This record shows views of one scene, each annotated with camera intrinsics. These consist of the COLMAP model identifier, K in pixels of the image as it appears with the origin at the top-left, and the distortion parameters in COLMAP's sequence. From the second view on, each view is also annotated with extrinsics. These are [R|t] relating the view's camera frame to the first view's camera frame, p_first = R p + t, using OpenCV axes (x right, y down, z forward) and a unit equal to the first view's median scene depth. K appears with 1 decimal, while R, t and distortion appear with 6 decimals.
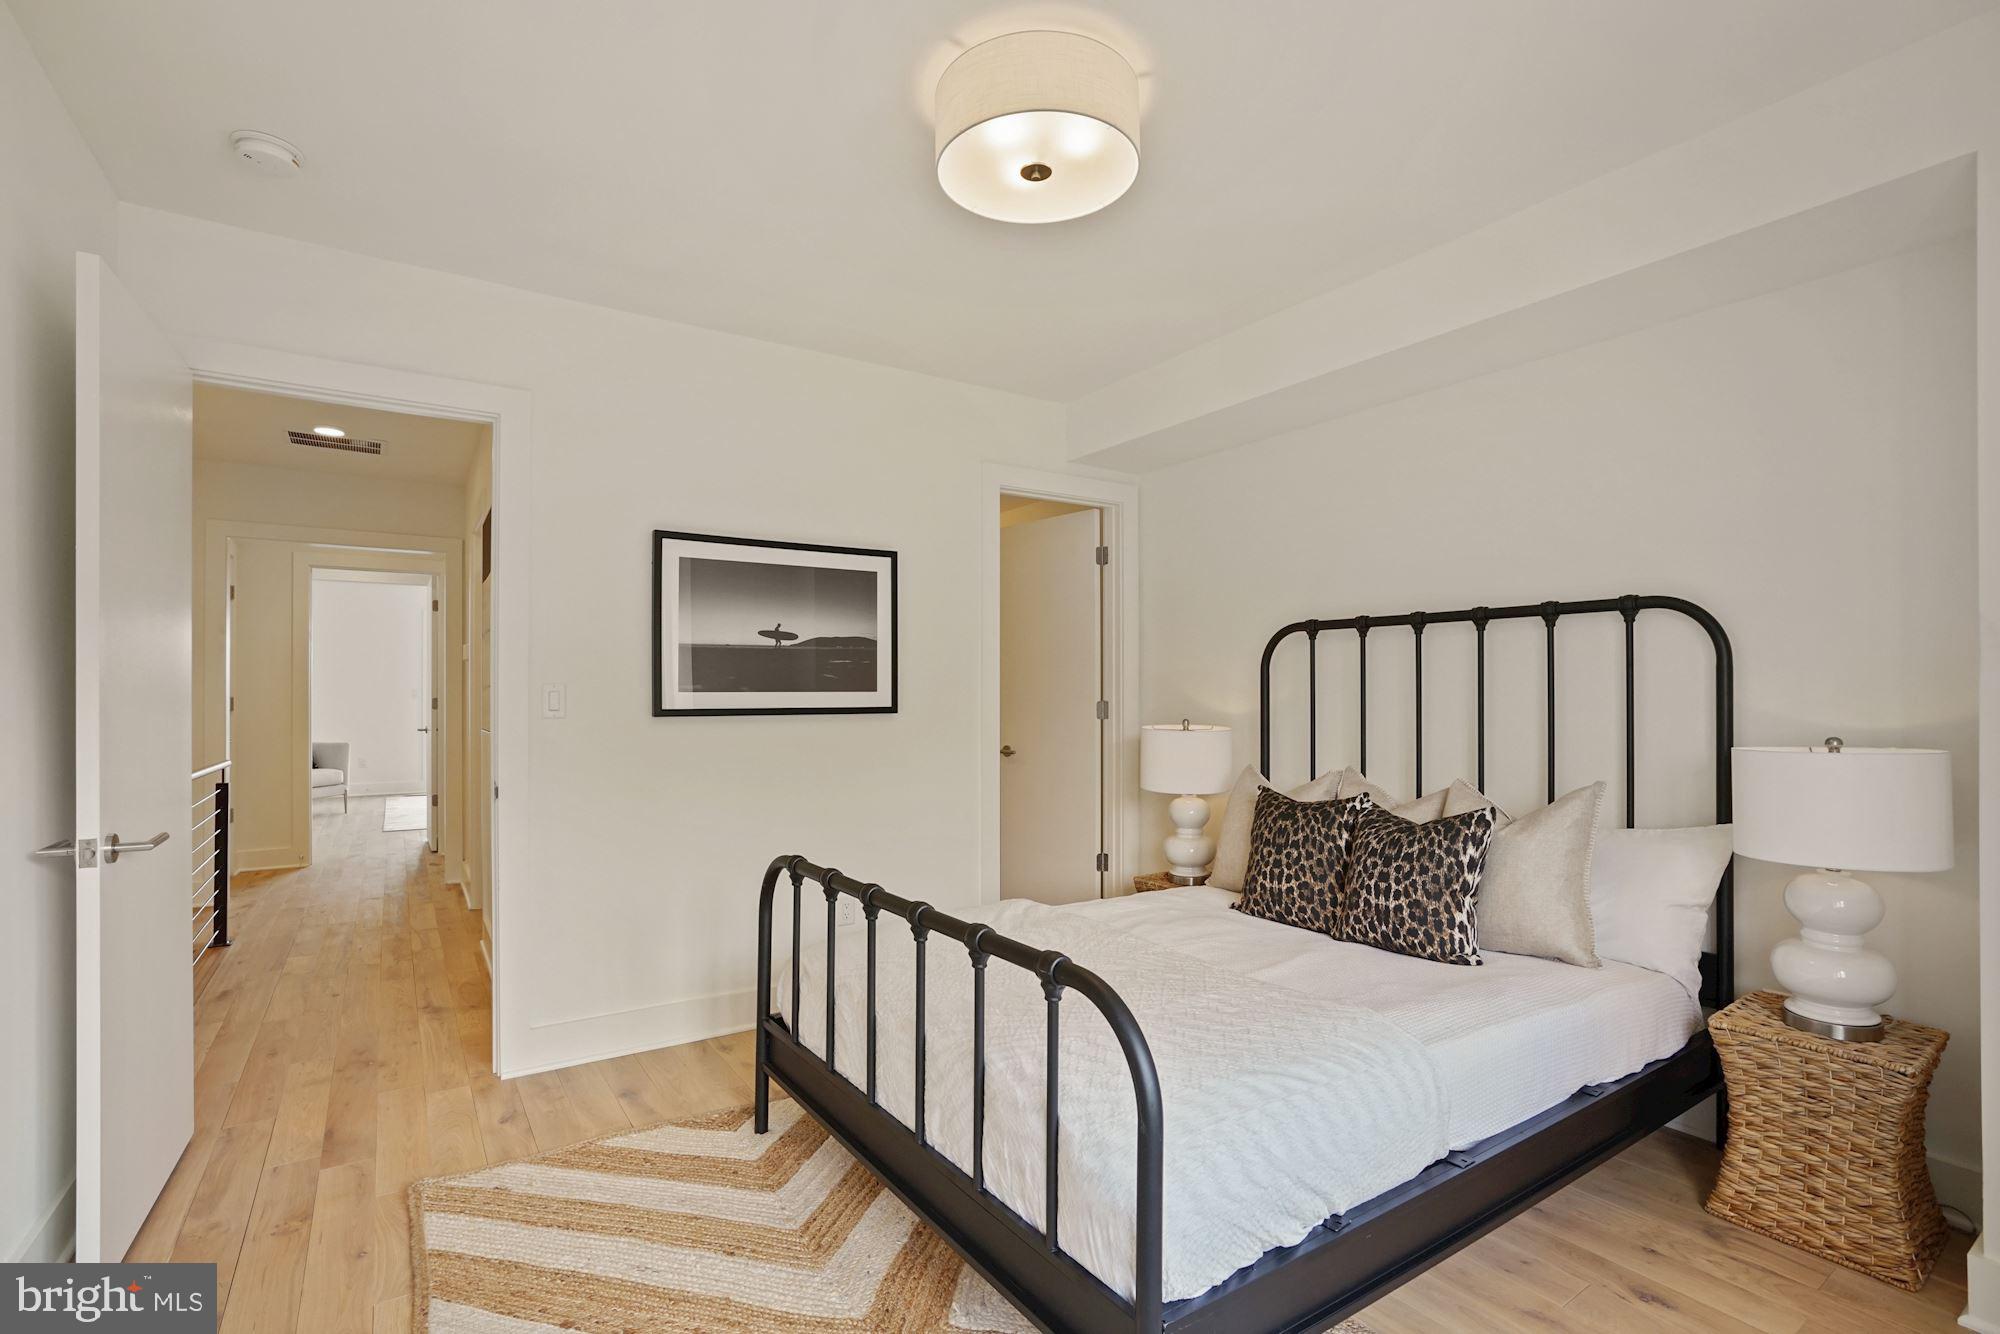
lens RADIAL K [[950.1, 0, 1011.6], [0, 950.1, 688.7], [0, 0, 1]] dist [-0.002032, -0.000008]
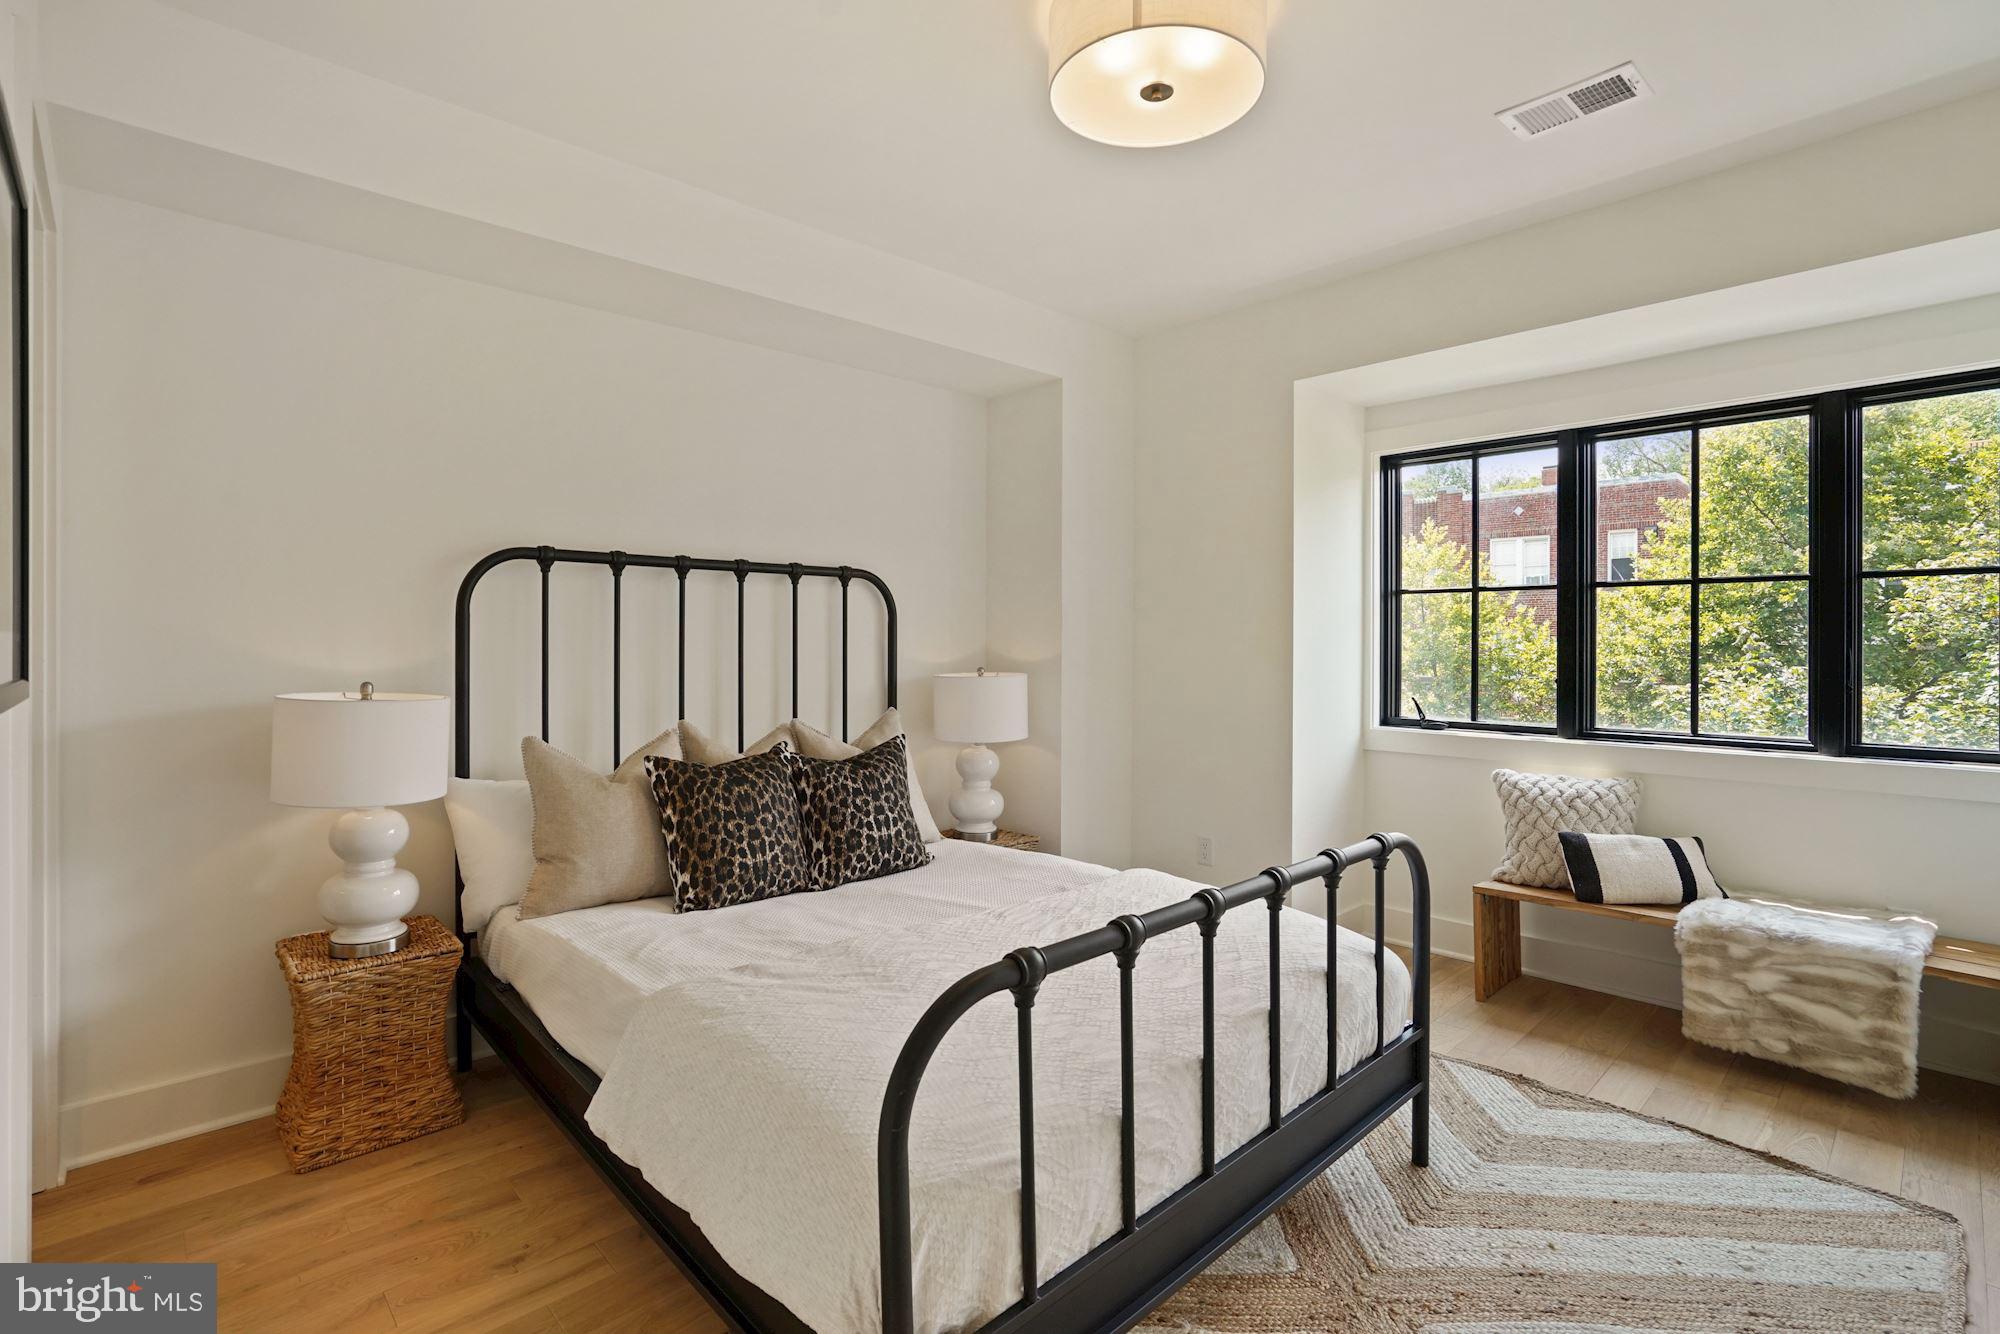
lens RADIAL K [[938.7, 0, 1005.2], [0, 938.7, 642.1], [0, 0, 1]] dist [-0.025072, 0.020051]
pose [[-0.145065, -0.000893, 0.989422, -0.627919], [-0.008152, 0.999967, -0.000293, 0.004334], [-0.989389, -0.008108, -0.145067, 0.921678]]
